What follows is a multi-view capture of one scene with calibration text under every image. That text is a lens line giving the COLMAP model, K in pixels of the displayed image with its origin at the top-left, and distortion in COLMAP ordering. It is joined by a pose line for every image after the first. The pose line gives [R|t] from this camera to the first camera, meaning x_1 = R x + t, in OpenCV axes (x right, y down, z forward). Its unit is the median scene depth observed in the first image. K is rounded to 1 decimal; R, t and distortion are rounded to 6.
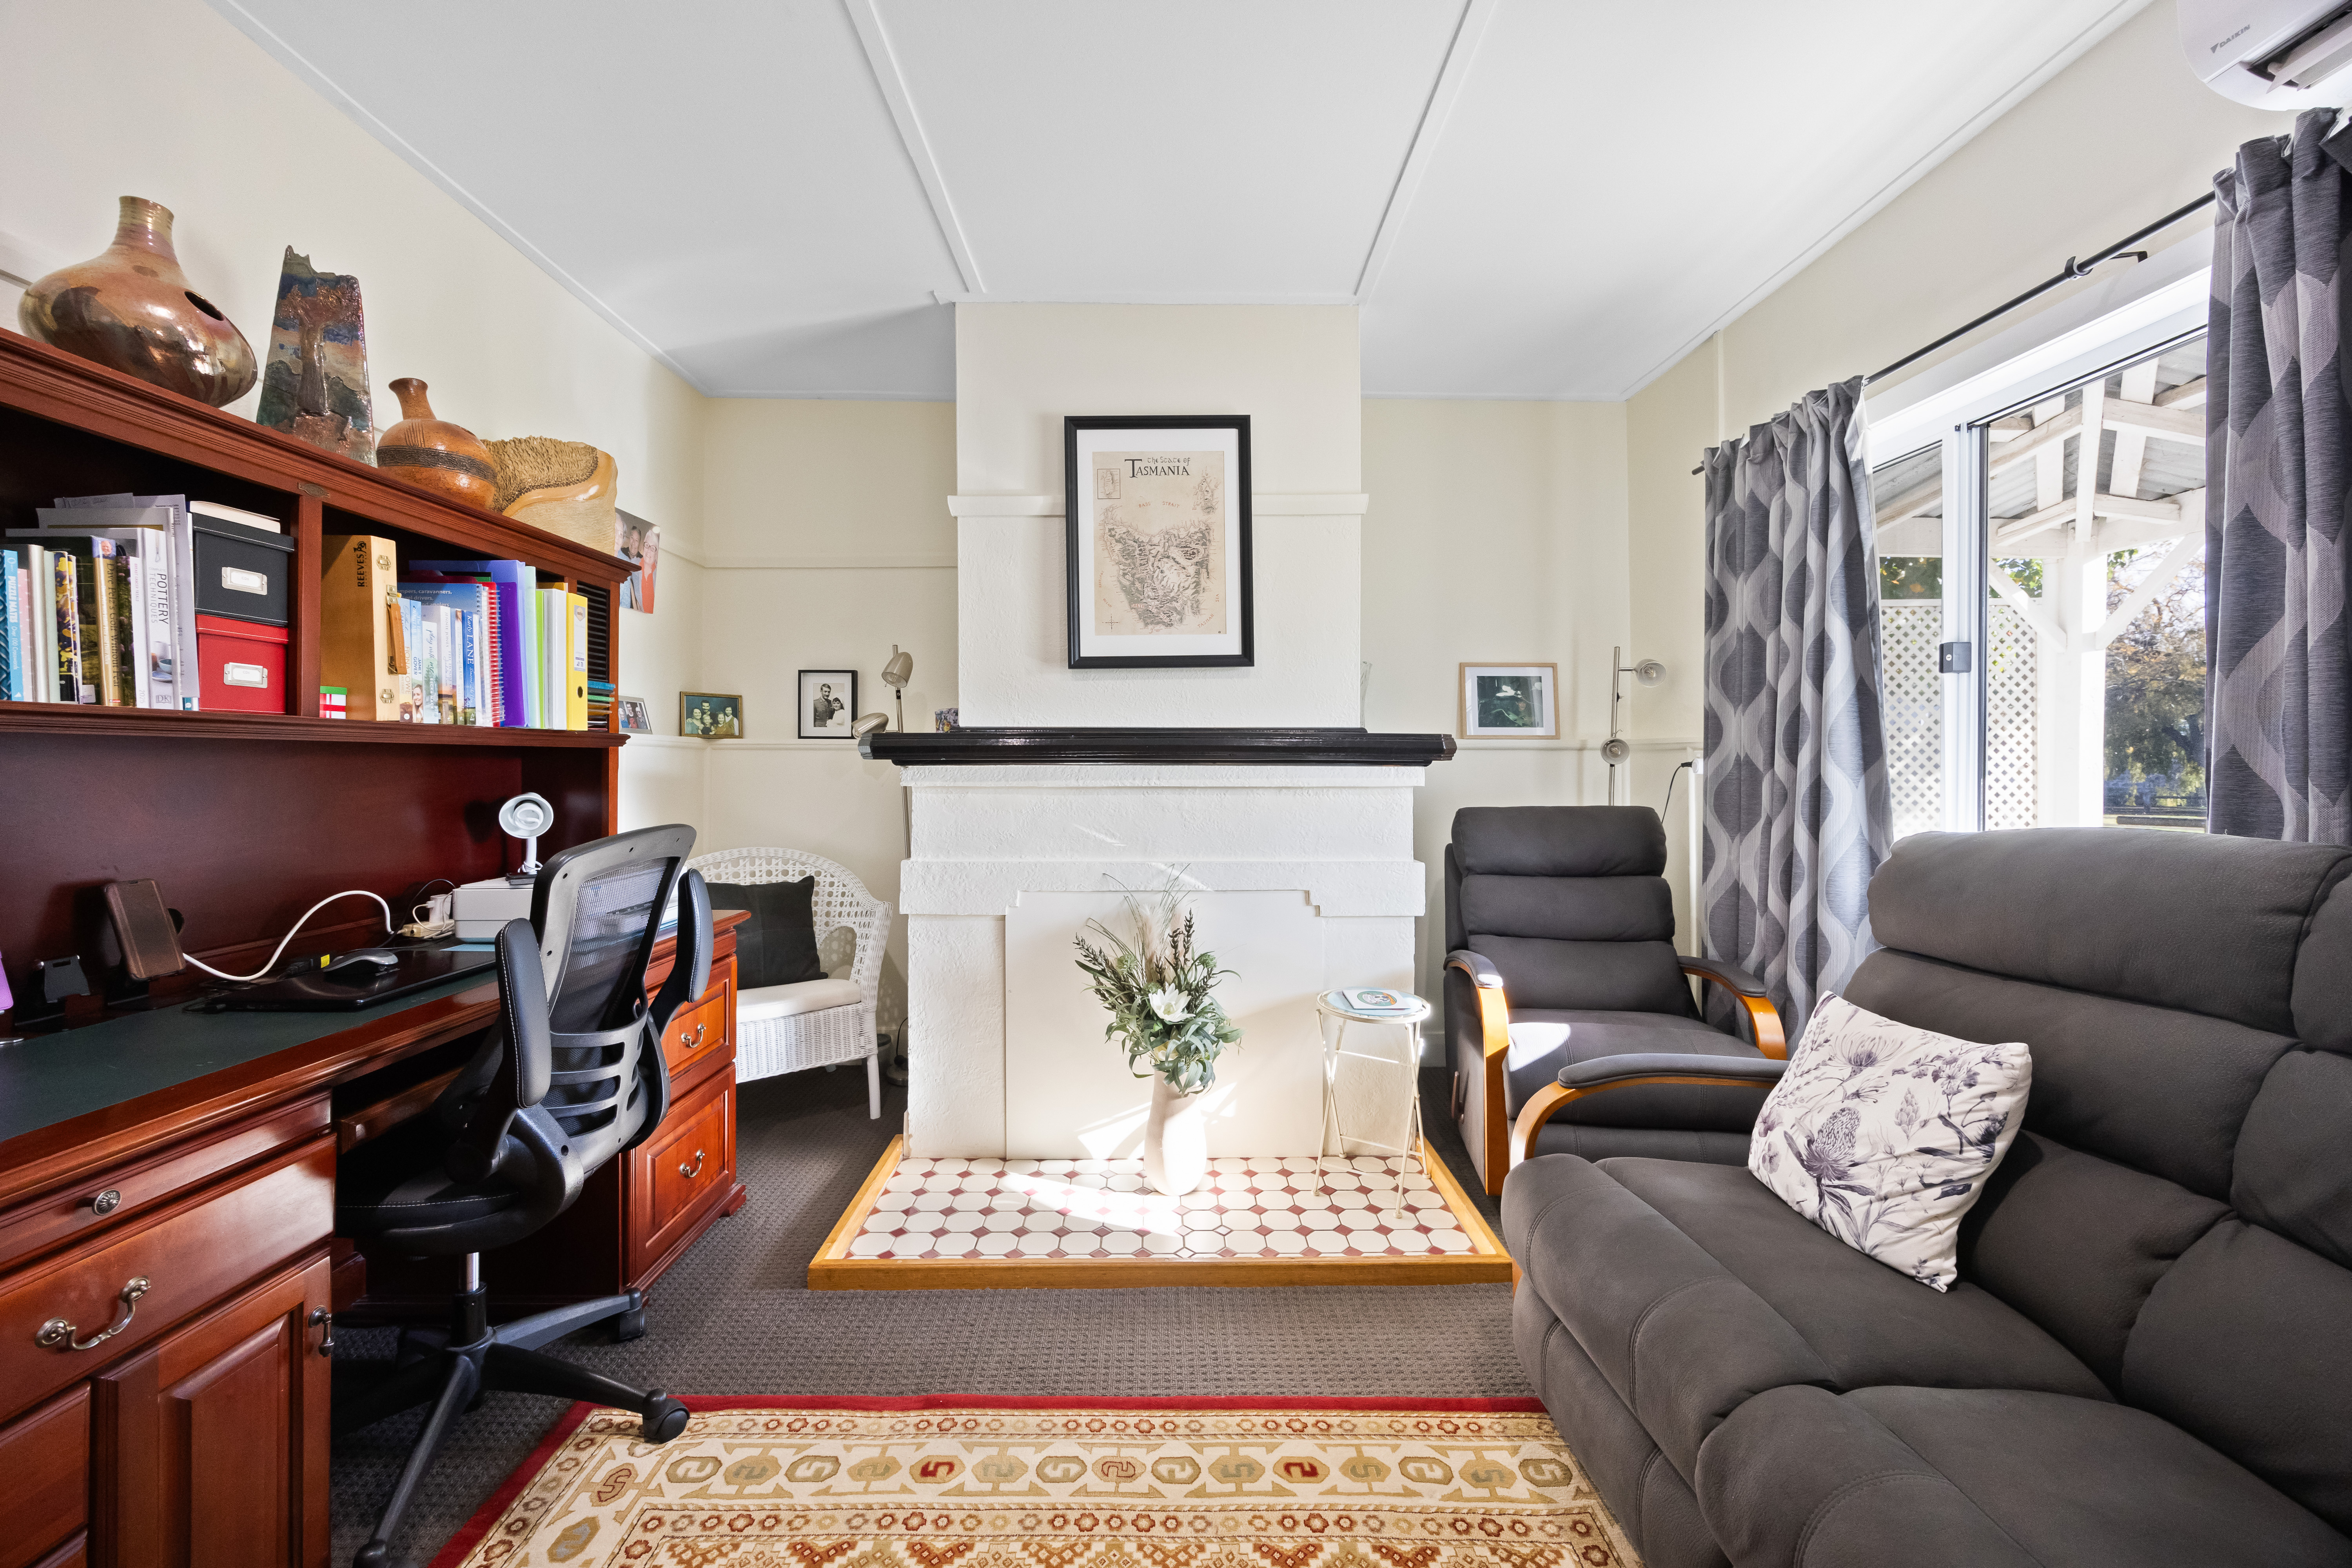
lens RADIAL K [[909.2, 0, 1165.5], [0, 909.2, 772.2], [0, 0, 1]] dist [-0.002548, 0.000791]
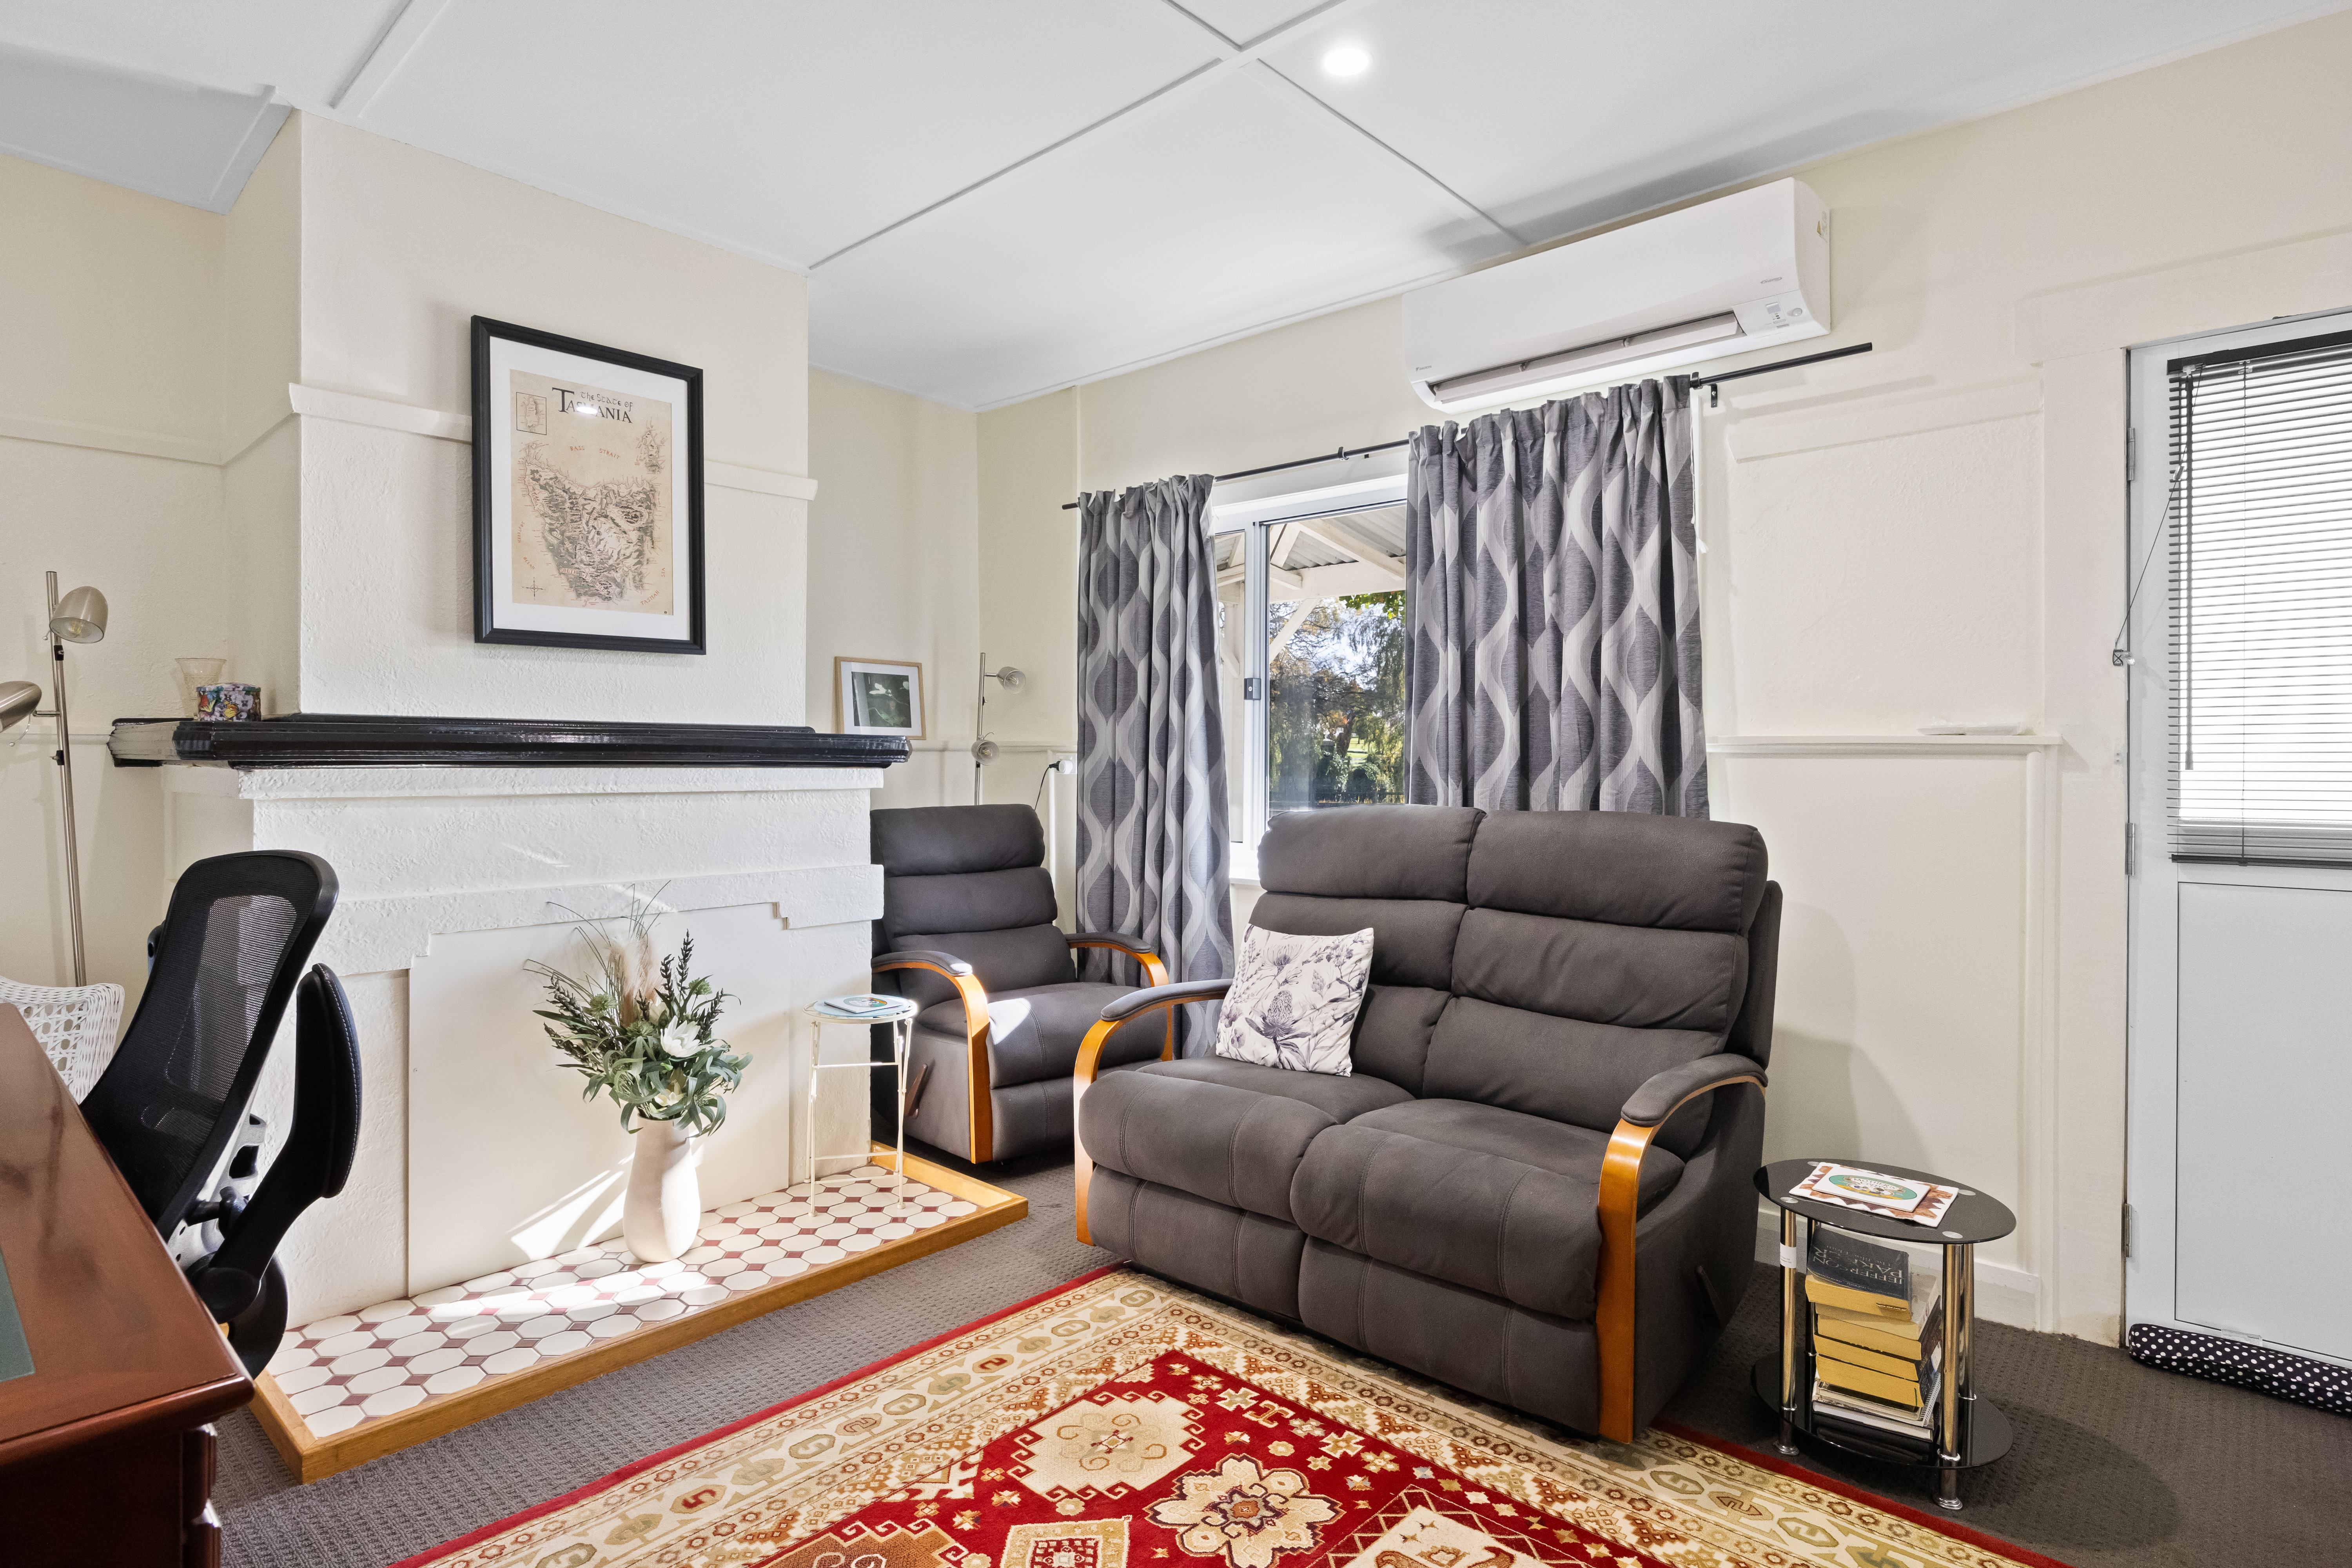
lens RADIAL K [[1239.7, 0, 1178.6], [0, 1239.7, 780.5], [0, 0, 1]] dist [-0.007700, 0.001464]
pose [[0.668583, -0.010229, 0.743568, -0.571287], [0.005833, 0.999947, 0.008512, -0.002940], [-0.743615, -0.001354, 0.668607, -0.166952]]
